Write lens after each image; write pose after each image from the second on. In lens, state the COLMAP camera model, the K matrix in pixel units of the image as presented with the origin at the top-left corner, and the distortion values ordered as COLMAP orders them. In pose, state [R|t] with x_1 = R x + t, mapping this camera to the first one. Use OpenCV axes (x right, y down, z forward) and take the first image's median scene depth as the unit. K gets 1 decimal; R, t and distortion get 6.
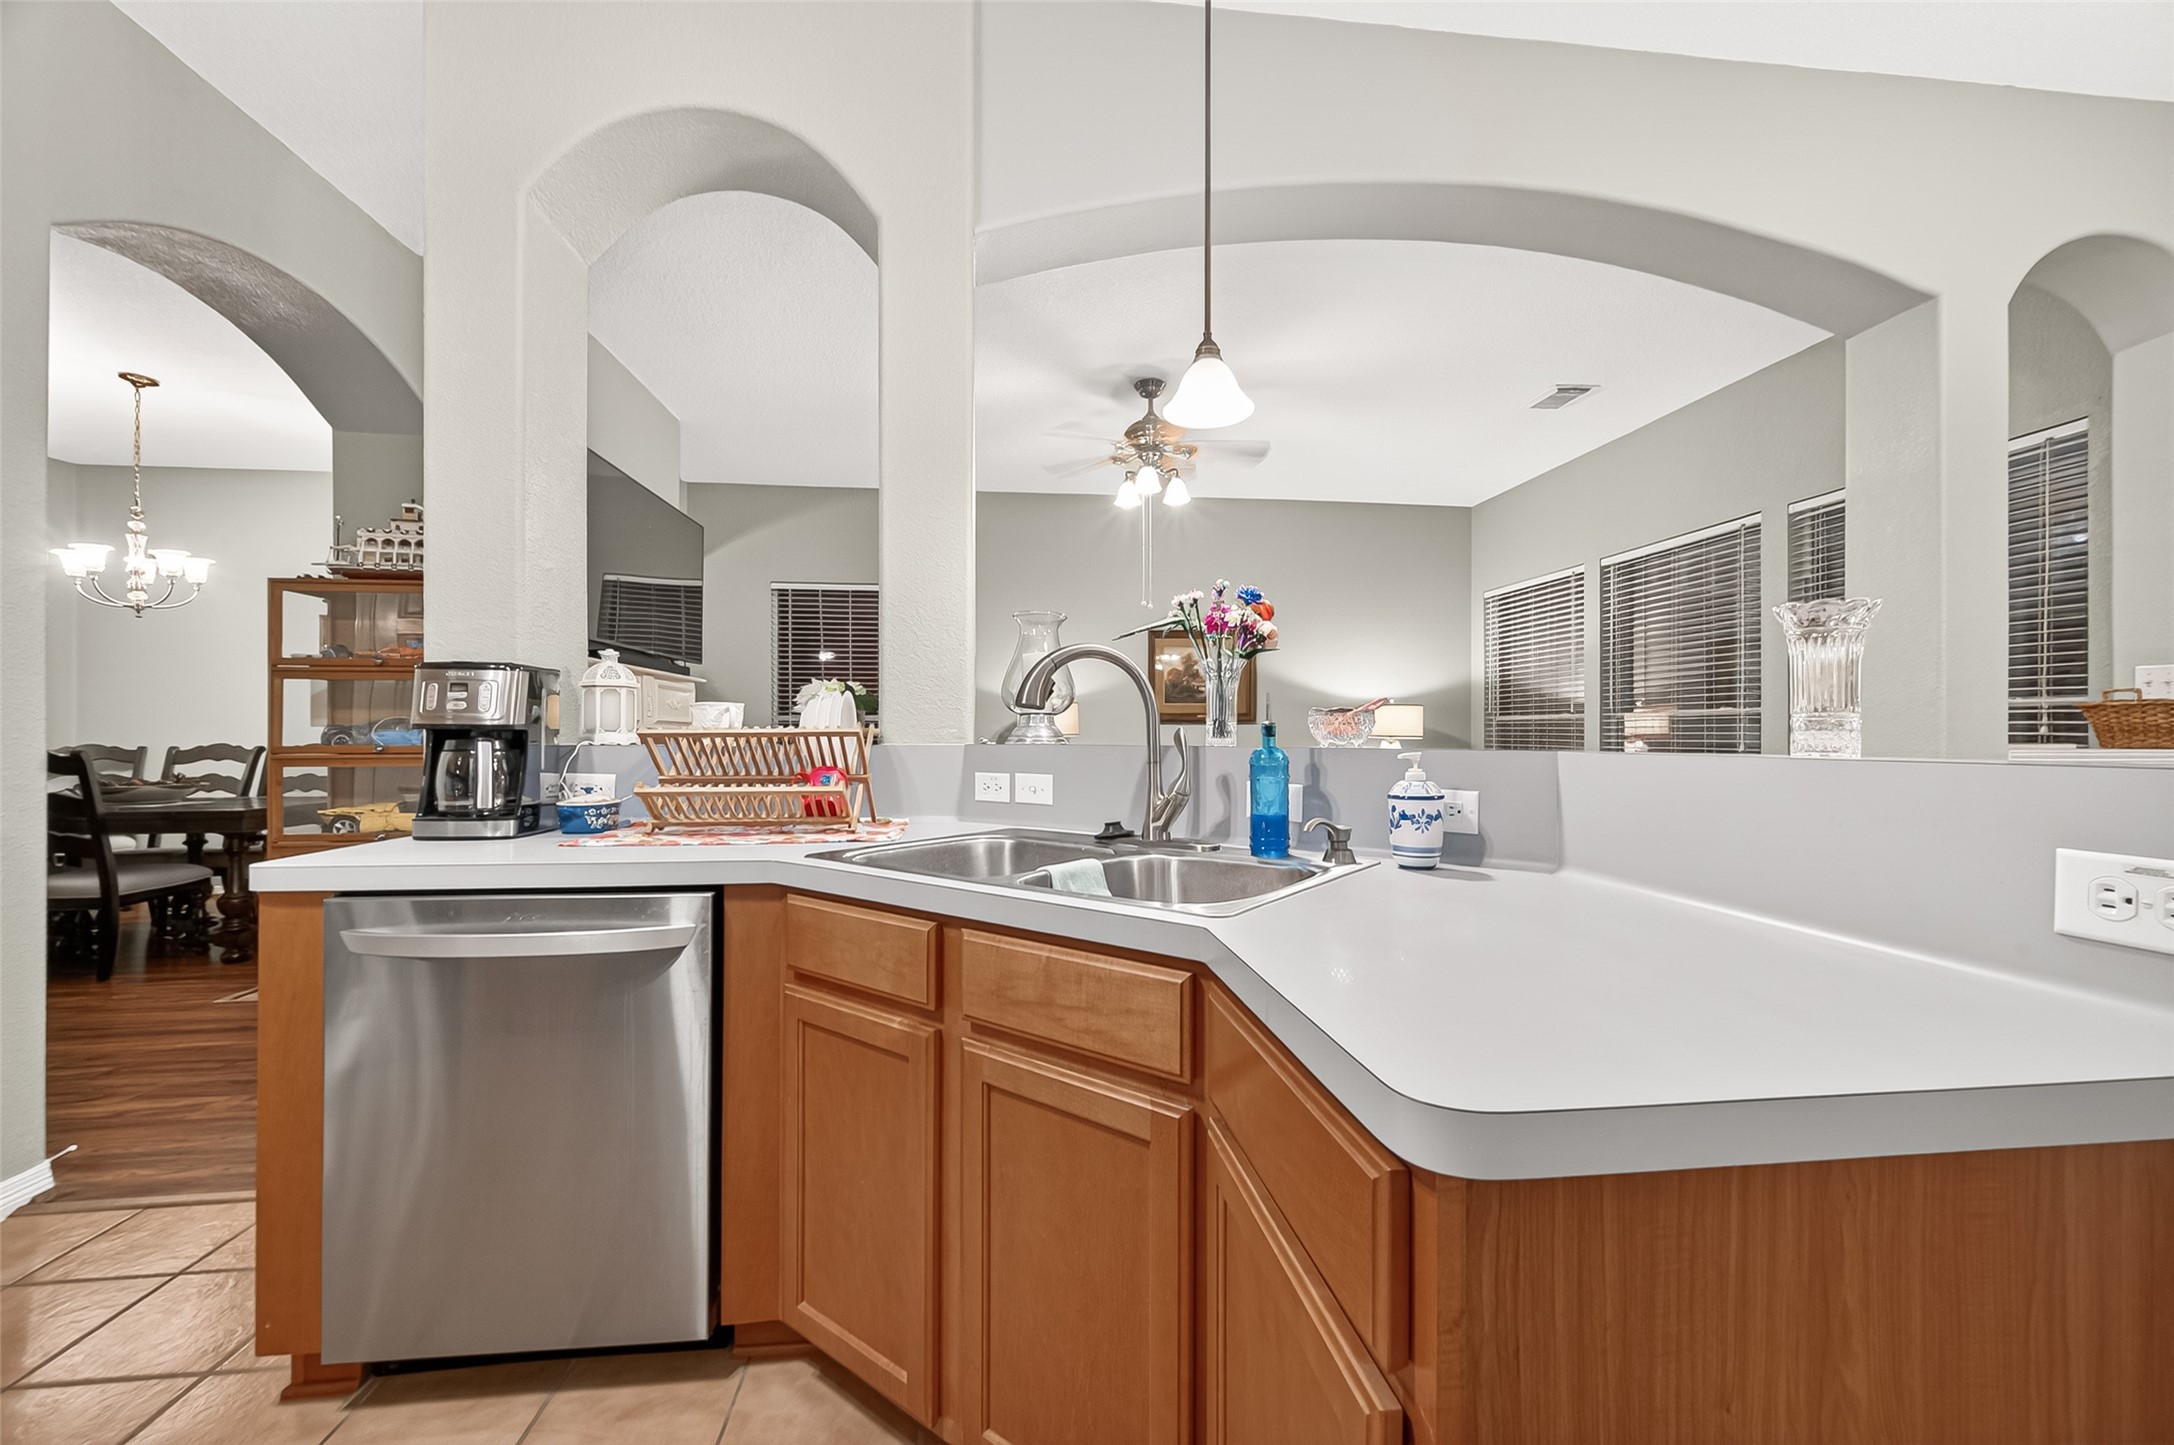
lens RADIAL K [[859.5, 0, 1107.0], [0, 859.5, 734.5], [0, 0, 1]] dist [0.011078, -0.001230]
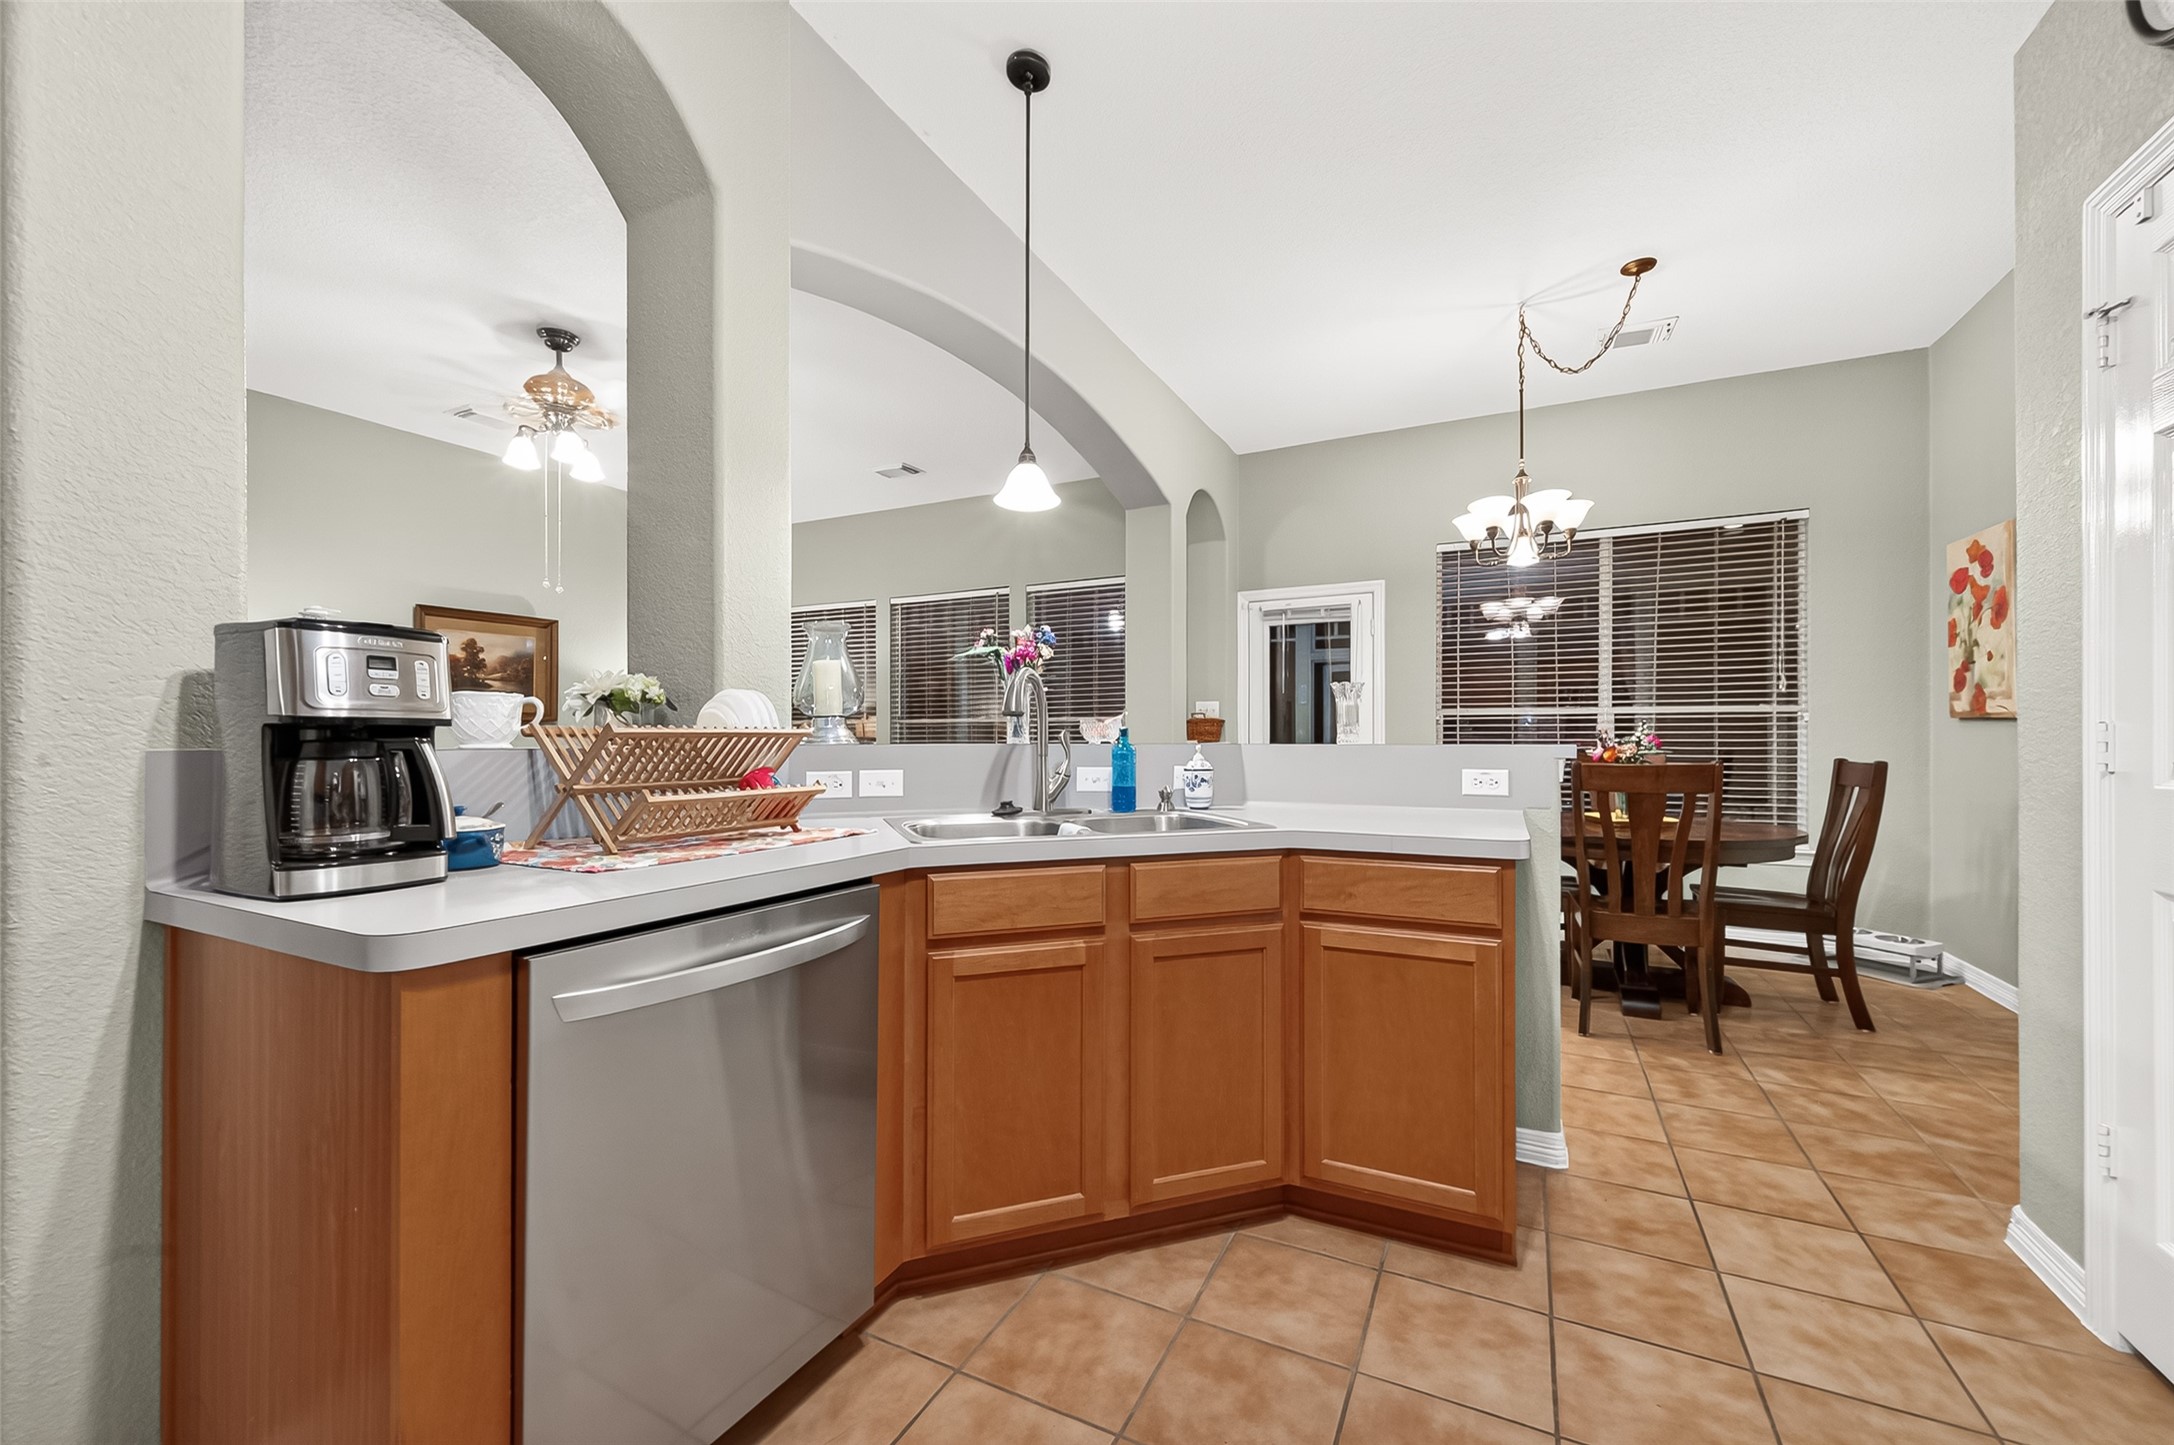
lens RADIAL K [[859.5, 0, 1091.4], [0, 859.5, 735.6], [0, 0, 1]] dist [0.011078, -0.001230]
pose [[0.550487, 0.000917, 0.834843, -0.395718], [0.000410, 0.999999, -0.001368, 0.001264], [-0.834844, 0.001095, 0.550486, 0.065032]]
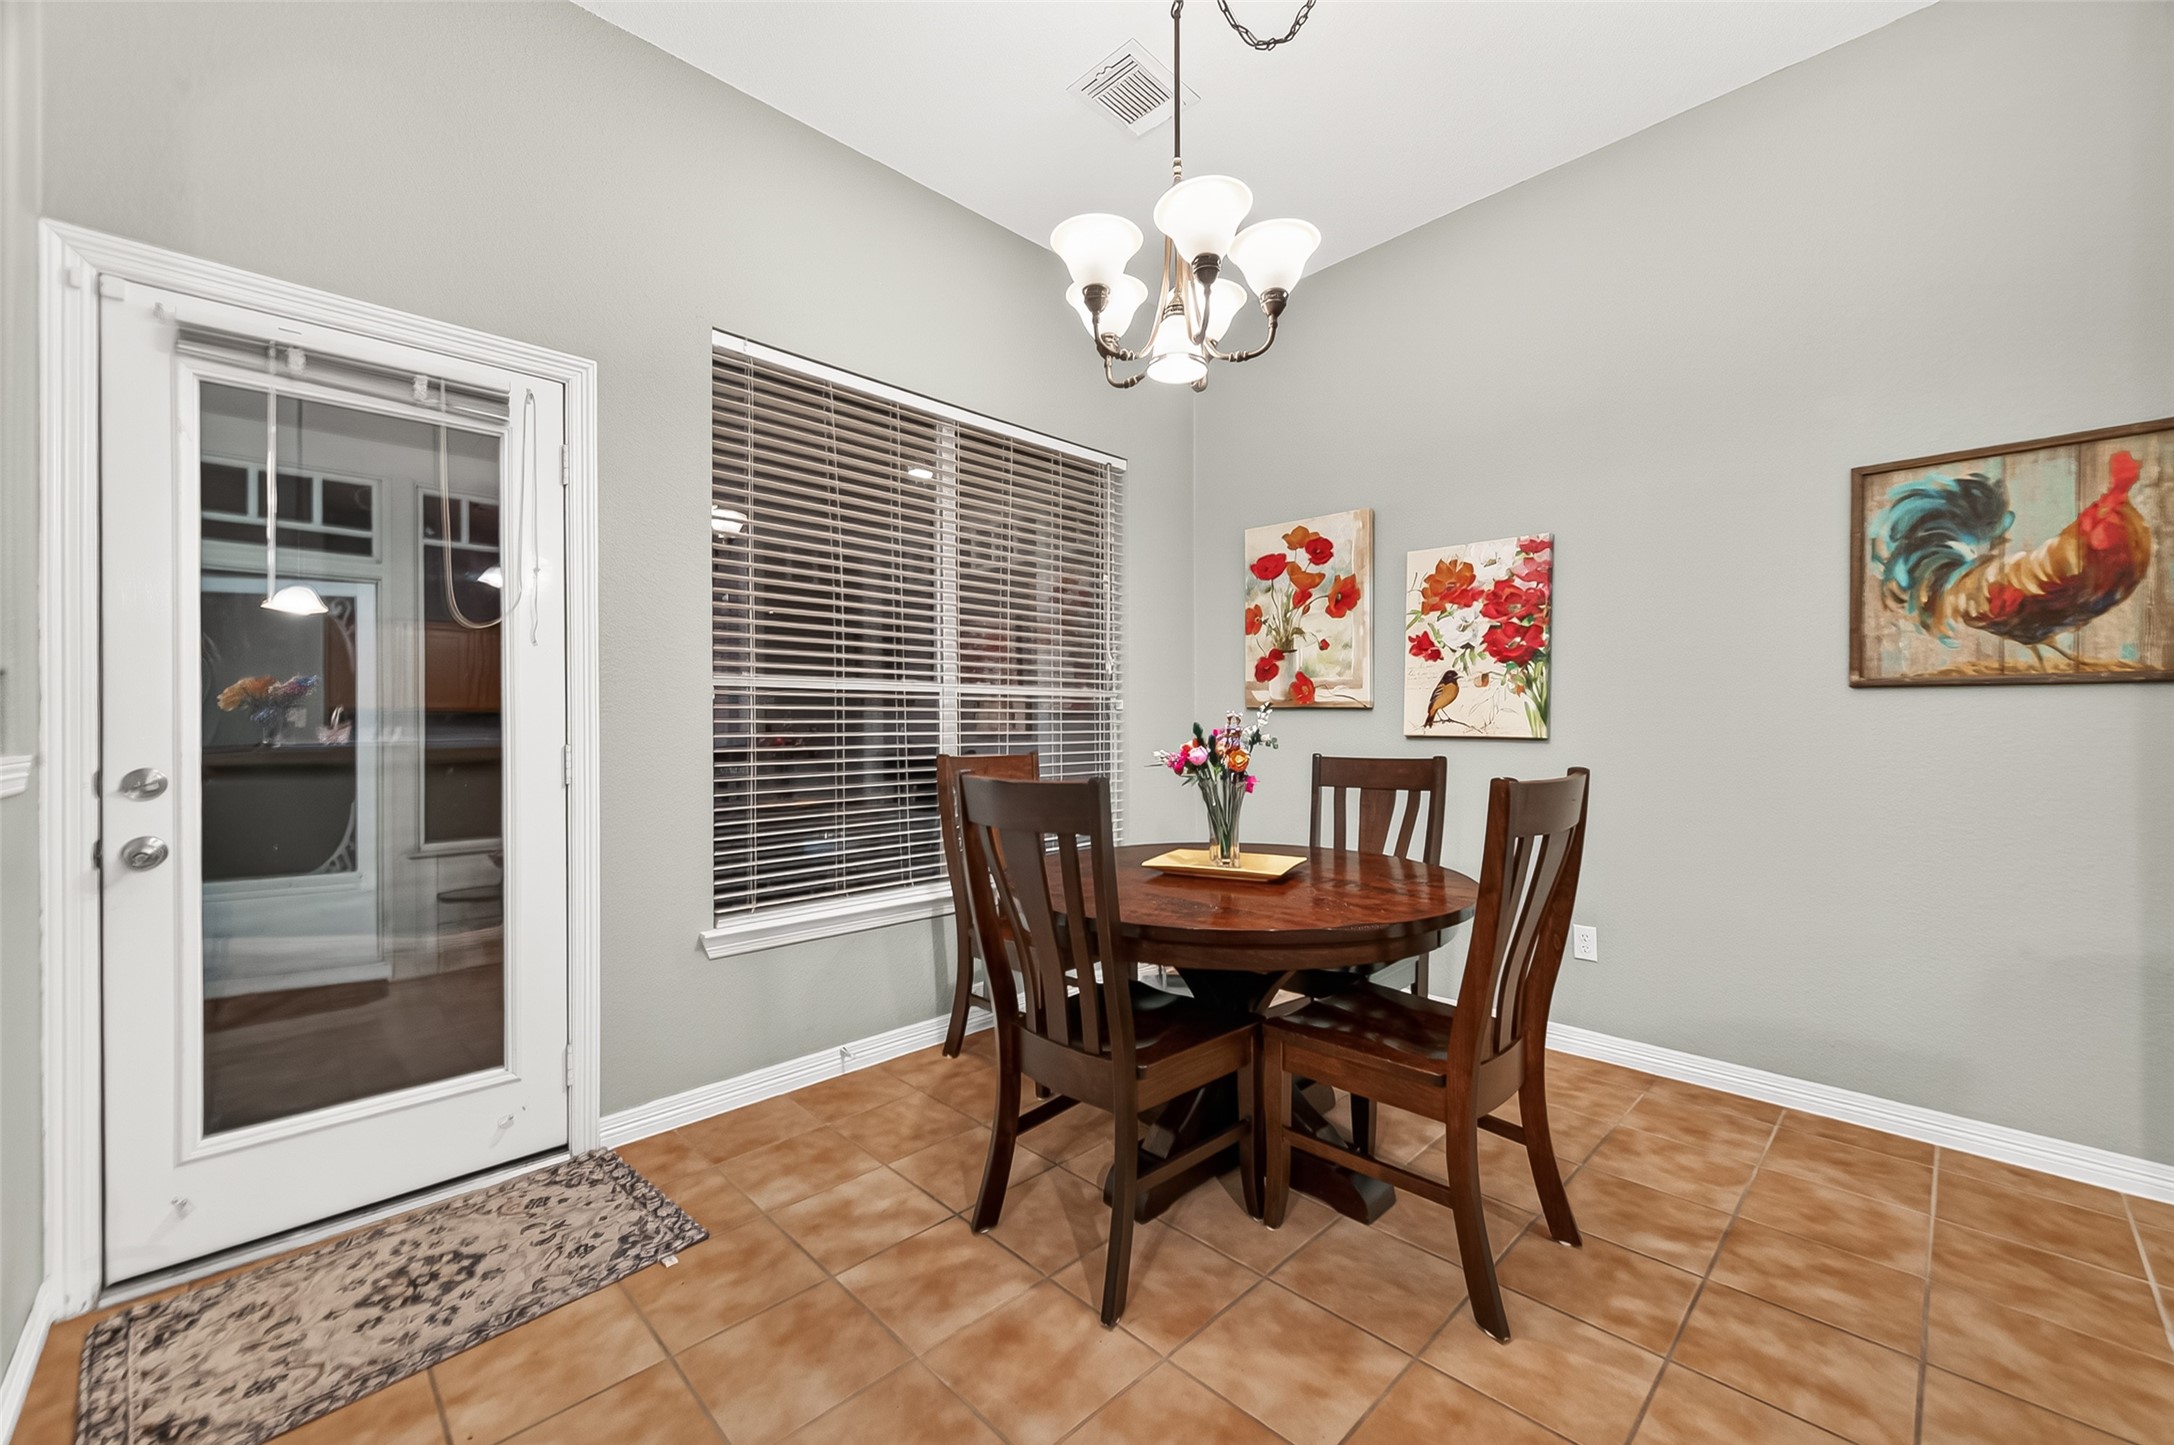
lens RADIAL K [[859.5, 0, 1086.7], [0, 859.5, 720.4], [0, 0, 1]] dist [0.011078, -0.001230]
pose [[-0.608898, 0.006971, 0.793218, 0.233957], [0.003591, 0.999975, -0.006032, -0.000275], [-0.793240, -0.000825, -0.608908, 0.459333]]
